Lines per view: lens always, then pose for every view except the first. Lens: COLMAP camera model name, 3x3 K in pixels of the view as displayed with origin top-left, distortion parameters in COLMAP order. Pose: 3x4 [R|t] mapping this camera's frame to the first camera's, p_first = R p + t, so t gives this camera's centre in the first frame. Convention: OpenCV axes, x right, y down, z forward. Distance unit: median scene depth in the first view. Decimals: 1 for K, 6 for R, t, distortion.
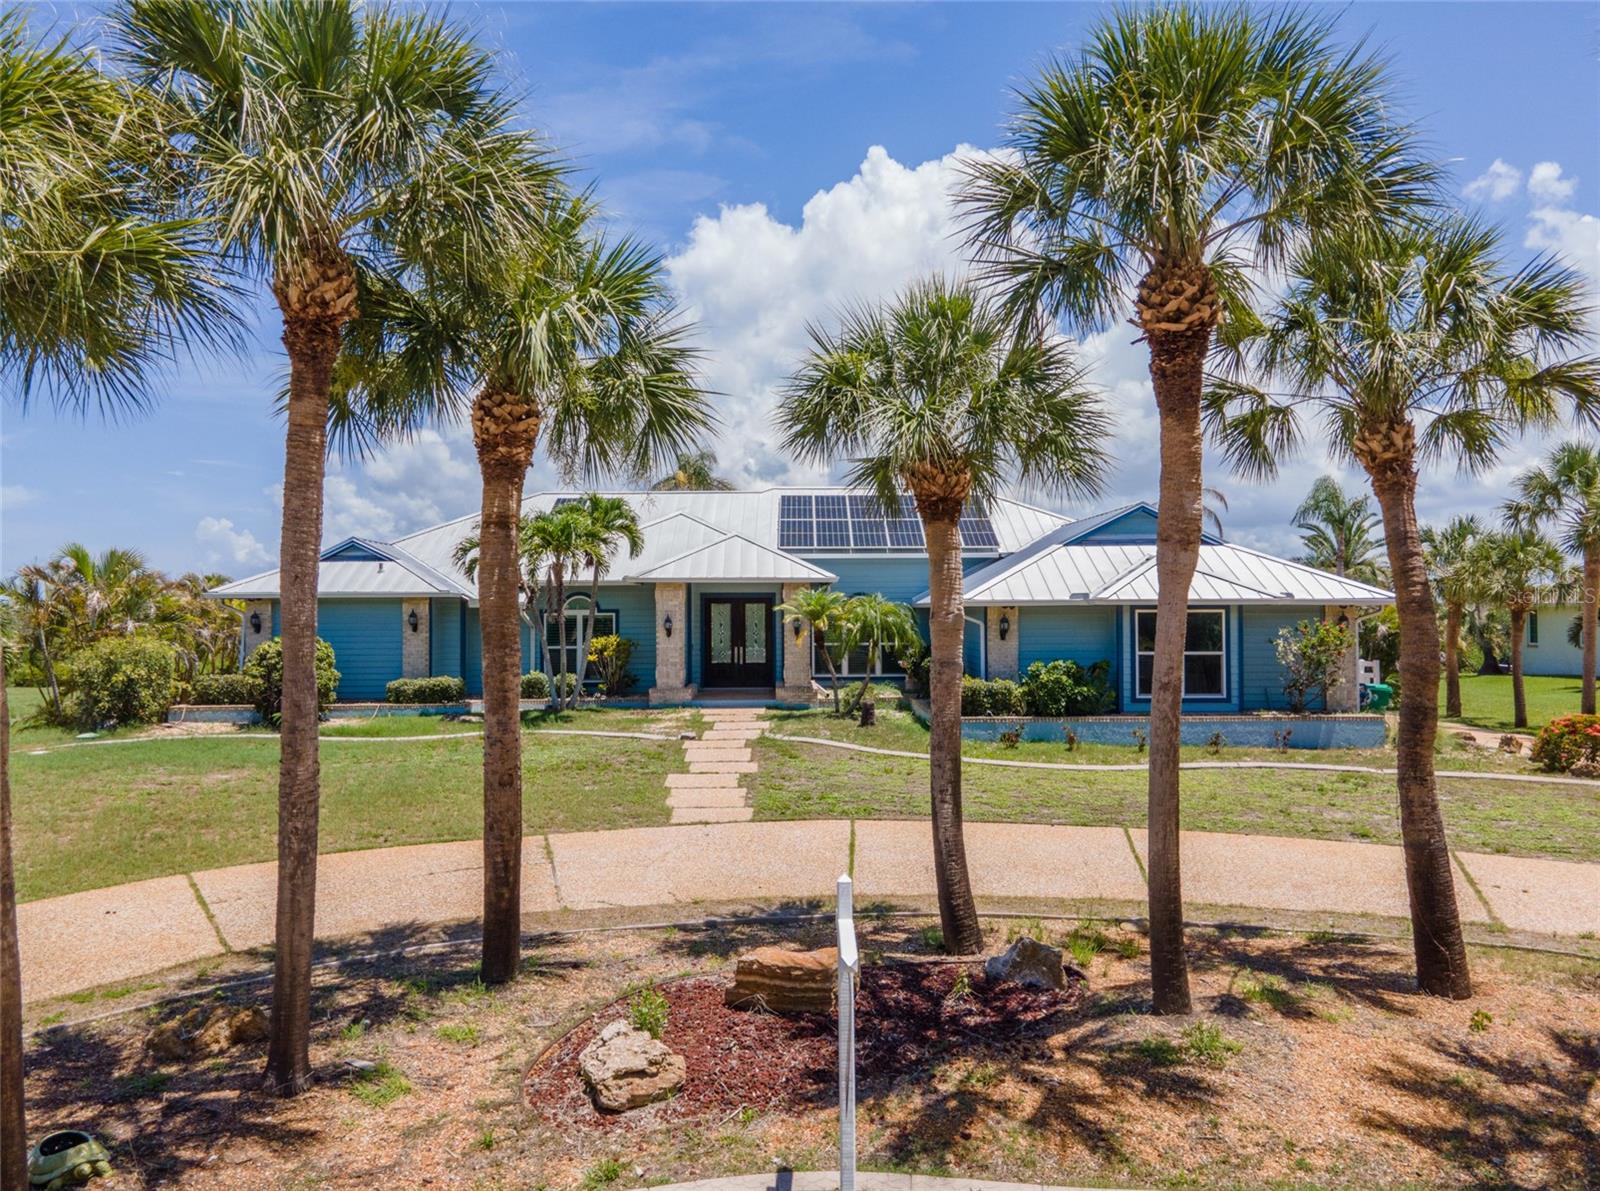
lens RADIAL K [[1169.6, 0, 800.0], [0, 1169.6, 595.5], [0, 0, 1]] dist [0.048724, -0.001366]
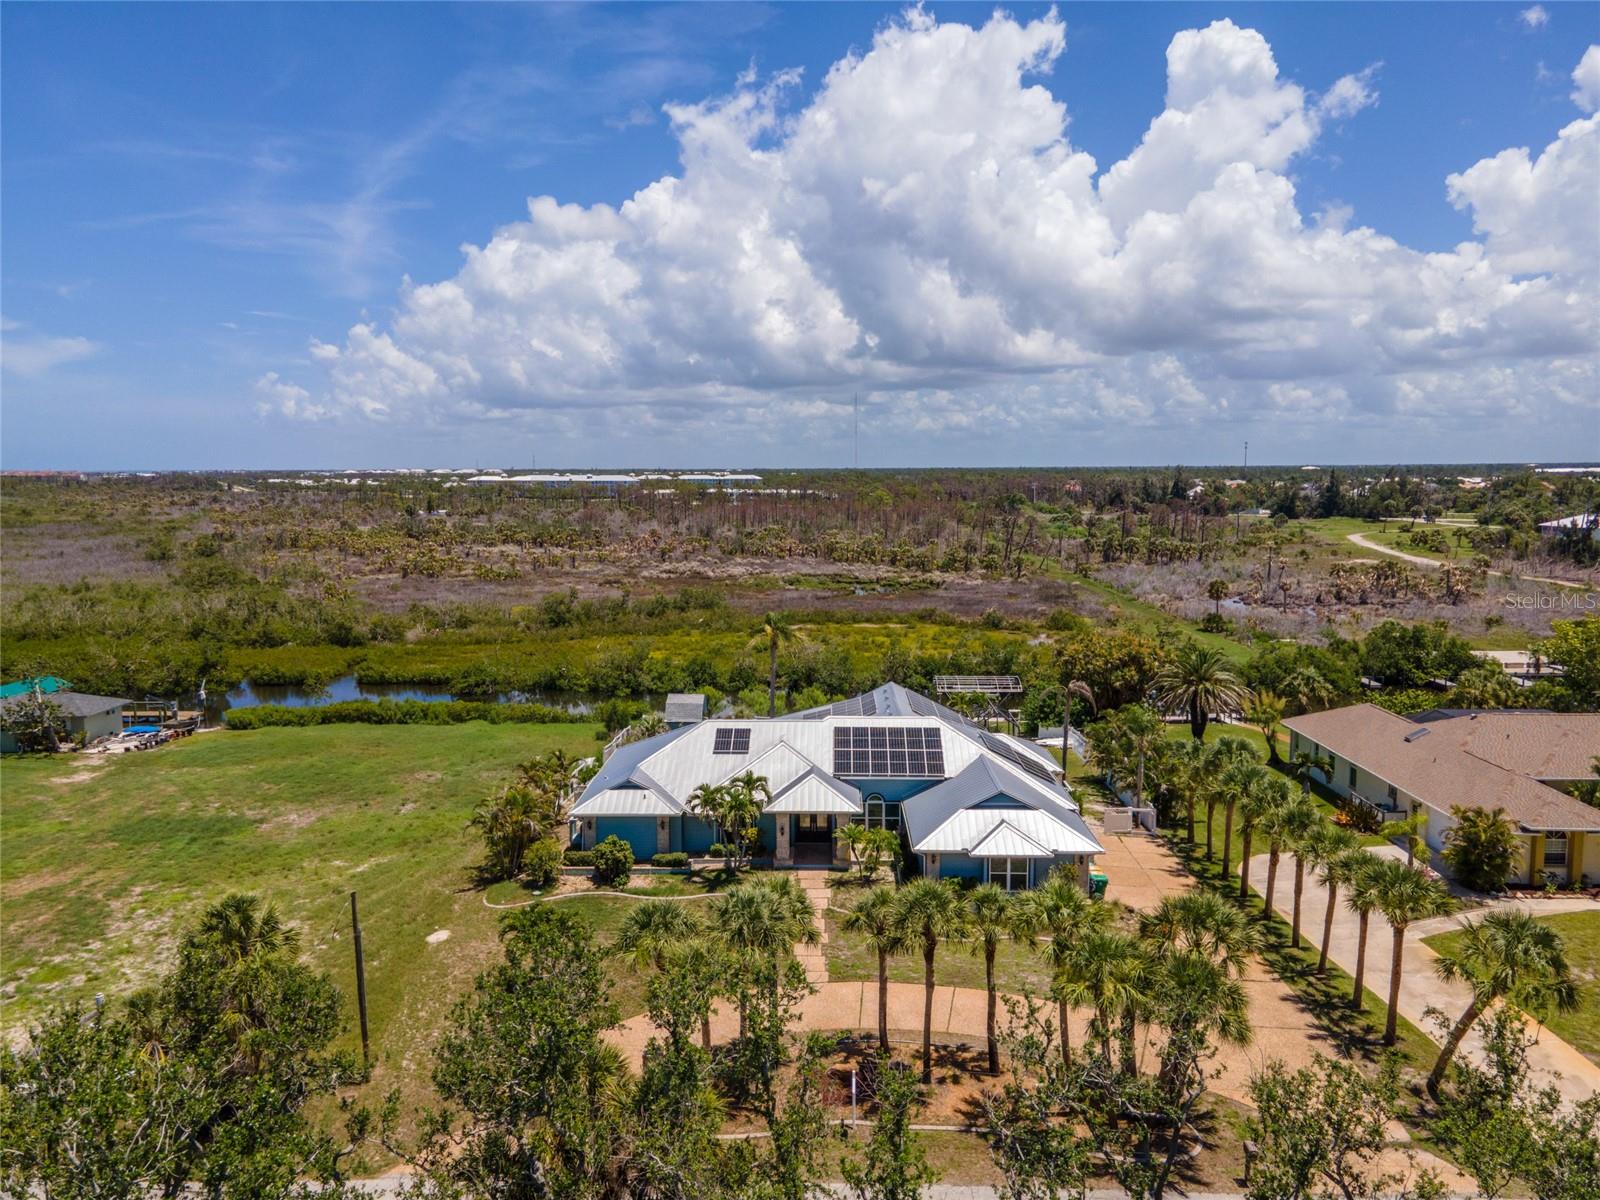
lens RADIAL K [[1157.1, 0, 800.0], [0, 1157.1, 600.0], [0, 0, 1]] dist [0.053721, 0.002041]
pose [[0.999249, 0.006853, -0.038131, -0.004051], [-0.002104, 0.992379, 0.123203, -0.657850], [0.038684, -0.123030, 0.991649, -1.044584]]
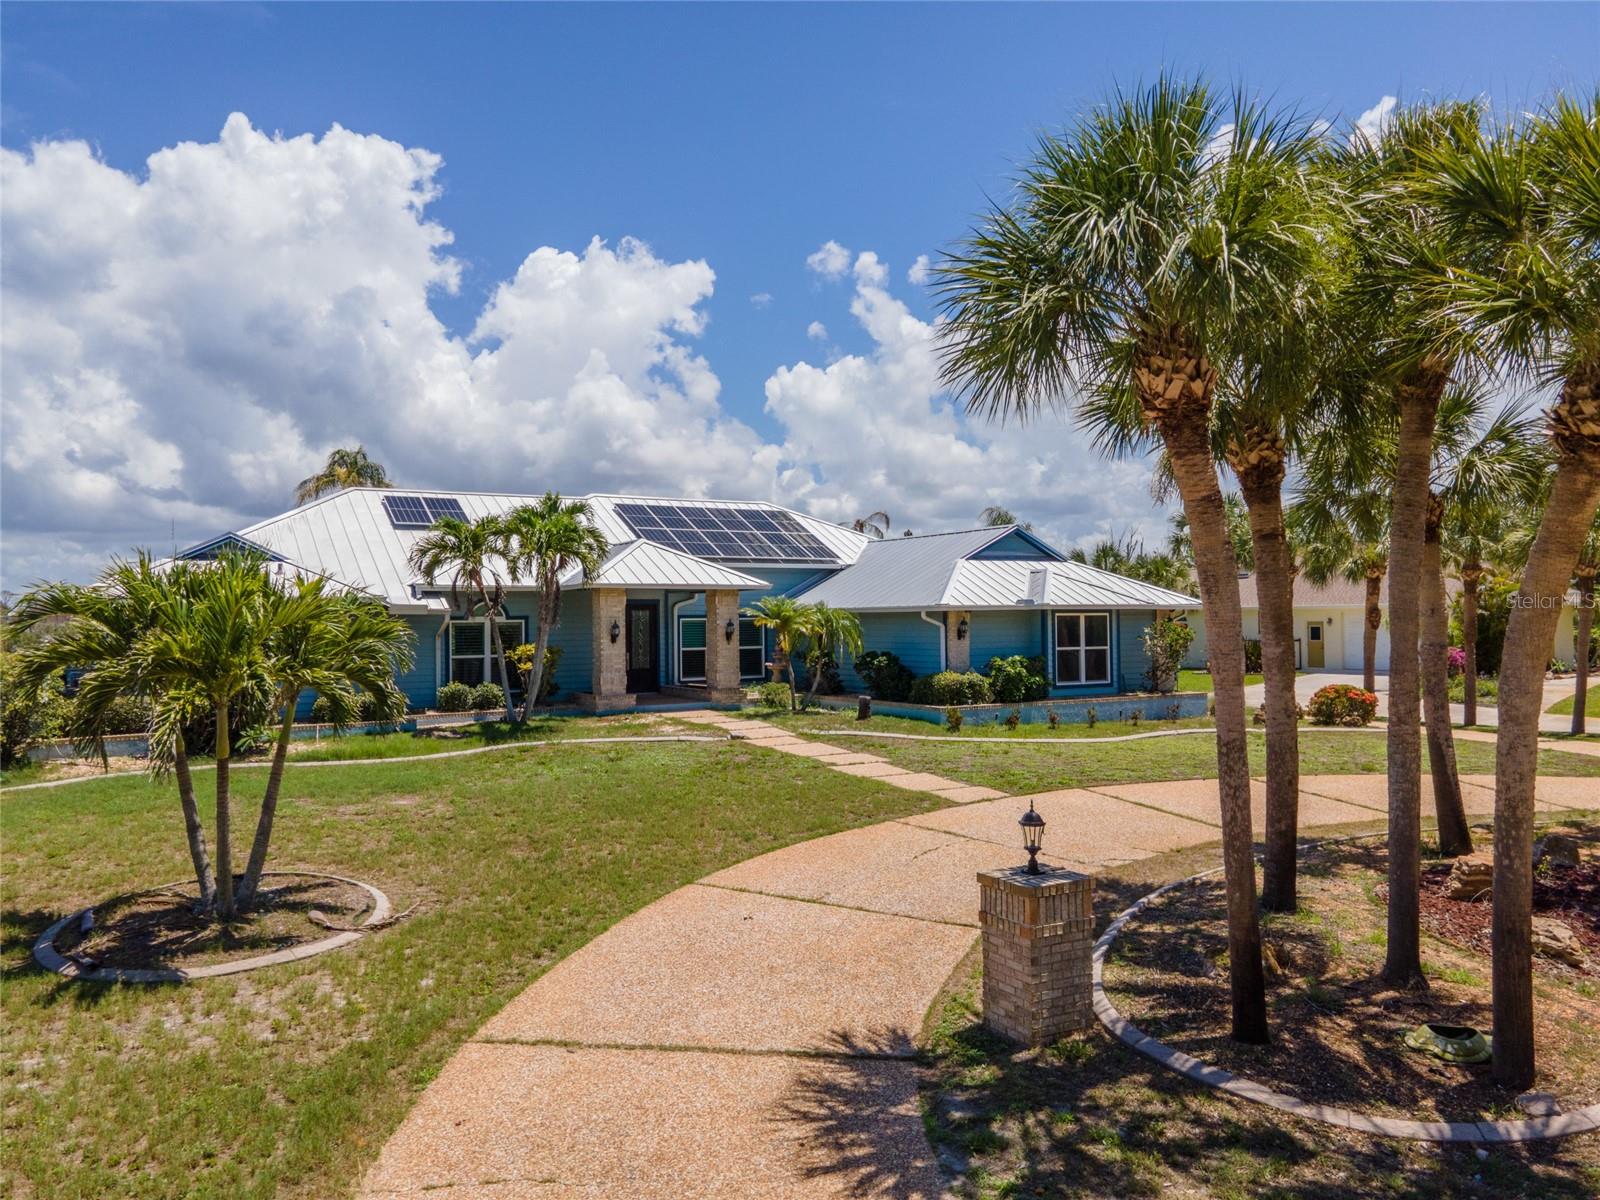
lens RADIAL K [[1157.1, 0, 800.0], [0, 1157.1, 600.0], [0, 0, 1]] dist [0.053721, 0.002041]
pose [[0.872880, 0.002248, 0.487930, -0.463415], [-0.000447, 0.999993, -0.003809, 0.002385], [-0.487935, 0.003106, 0.872874, 0.062407]]
